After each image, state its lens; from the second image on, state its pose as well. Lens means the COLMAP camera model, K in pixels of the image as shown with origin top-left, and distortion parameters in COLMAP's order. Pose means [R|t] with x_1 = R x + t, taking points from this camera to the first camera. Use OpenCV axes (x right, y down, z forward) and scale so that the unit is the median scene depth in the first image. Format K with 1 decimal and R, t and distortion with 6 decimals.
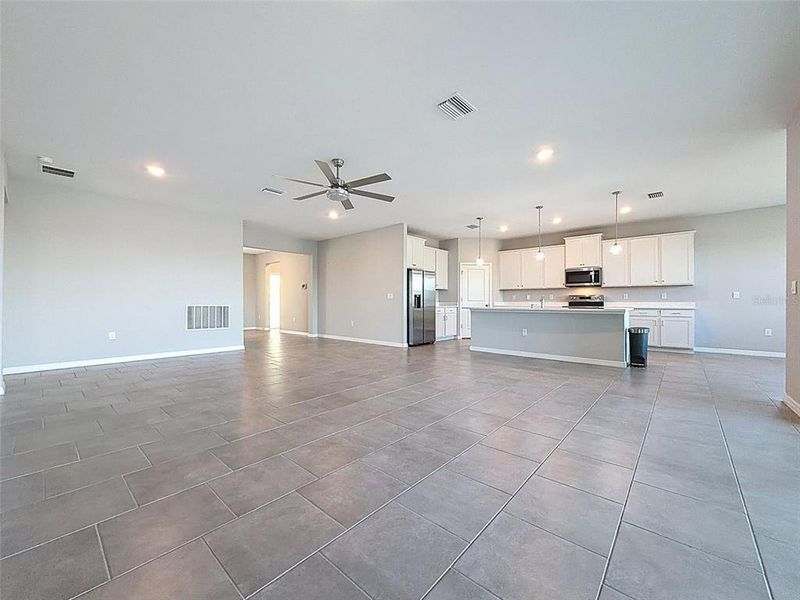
lens RADIAL K [[326.4, 0, 394.2], [0, 326.4, 304.0], [0, 0, 1]] dist [0.000279, -0.000050]
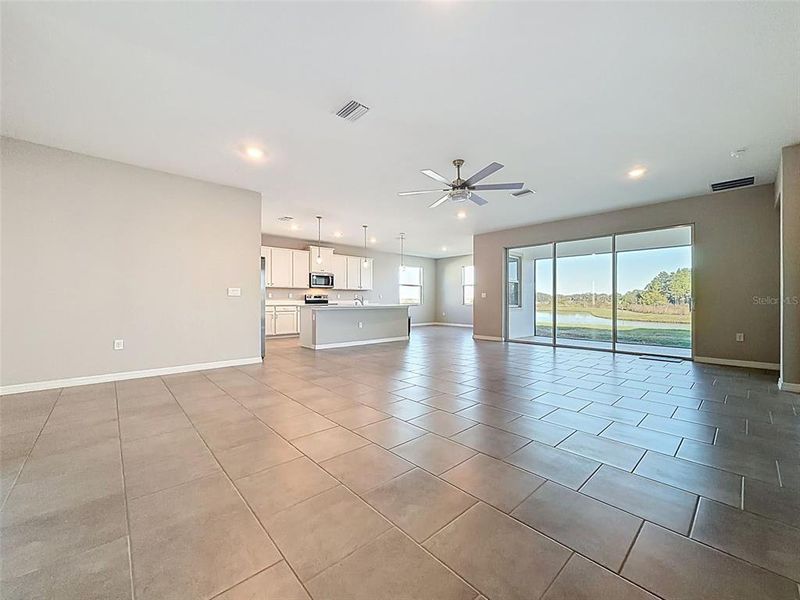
lens RADIAL K [[319.9, 0, 400.0], [0, 319.9, 300.0], [0, 0, 1]] dist [-0.001259, -0.000103]
pose [[0.099281, 0.001236, 0.995059, -0.683145], [0.005007, 0.999986, -0.001742, -0.004710], [-0.995047, 0.005156, 0.099274, 0.657821]]
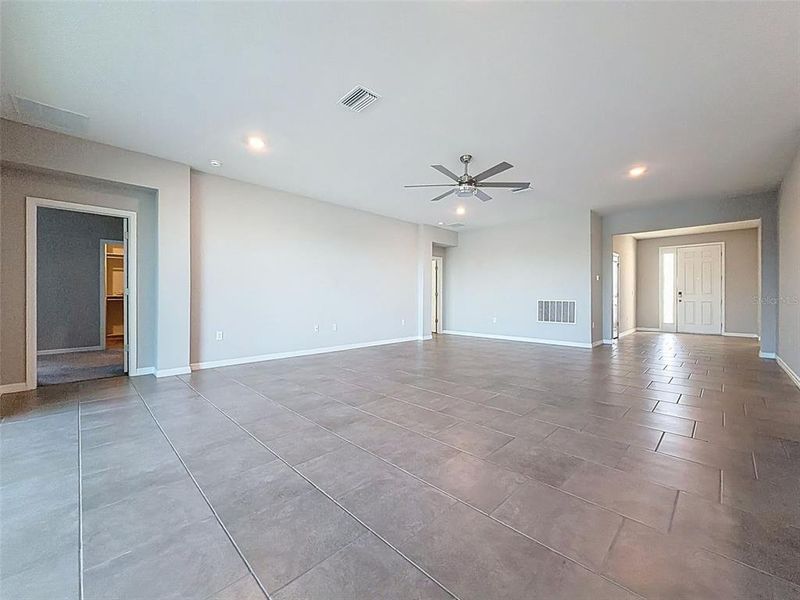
lens RADIAL K [[324.2, 0, 398.8], [0, 324.2, 297.8], [0, 0, 1]] dist [-0.001202, -0.000039]
pose [[-0.058001, 0.001291, -0.998316, 0.513638], [-0.007453, 0.999971, 0.001726, -0.002111], [0.998289, 0.007541, -0.057989, 0.522738]]
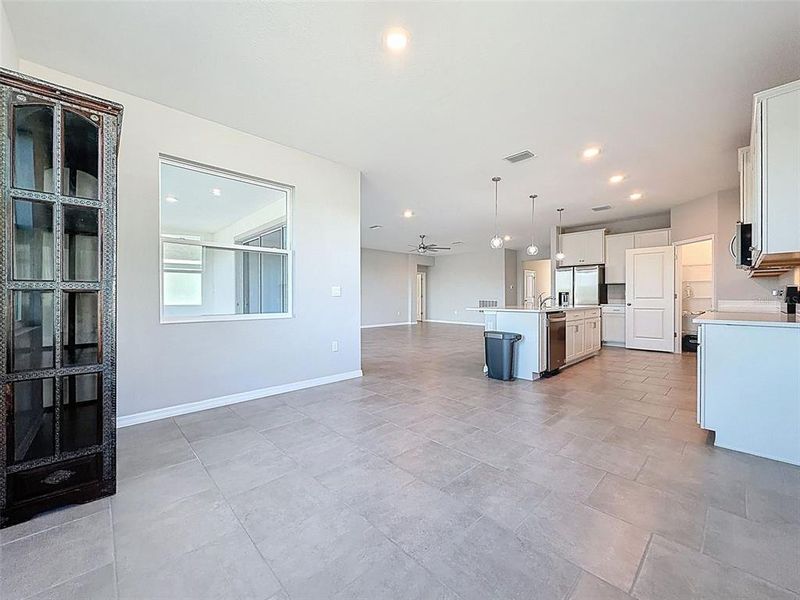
lens RADIAL K [[324.2, 0, 398.8], [0, 324.2, 297.8], [0, 0, 1]] dist [-0.001202, -0.000039]
pose [[-0.084179, 0.005009, -0.996438, 1.223899], [-0.007926, 0.999952, 0.005697, -0.015731], [0.996419, 0.008377, -0.084136, 0.625994]]
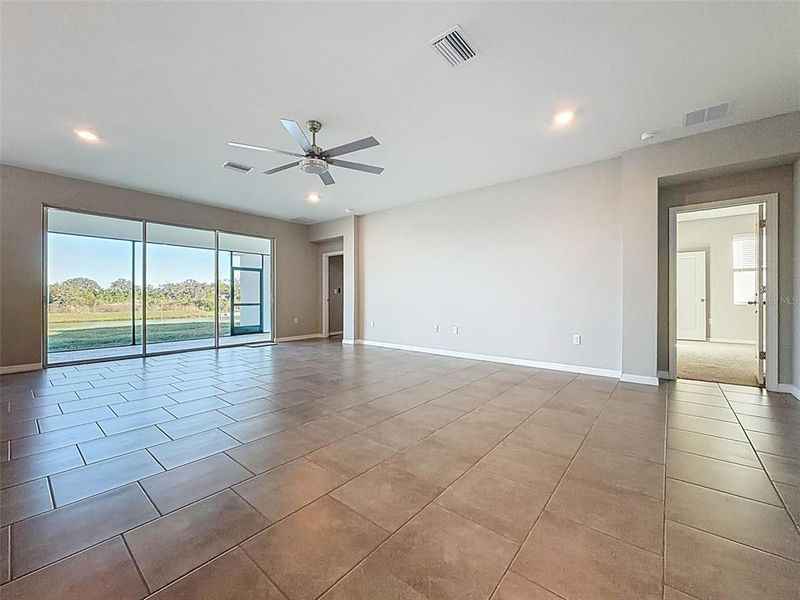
lens RADIAL K [[324.2, 0, 398.8], [0, 324.2, 297.8], [0, 0, 1]] dist [-0.001202, -0.000039]
pose [[-0.999250, 0.000262, -0.038728, -0.192479], [-0.000060, 0.999966, 0.008305, -0.006014], [0.038729, 0.008301, -0.999215, 1.094328]]
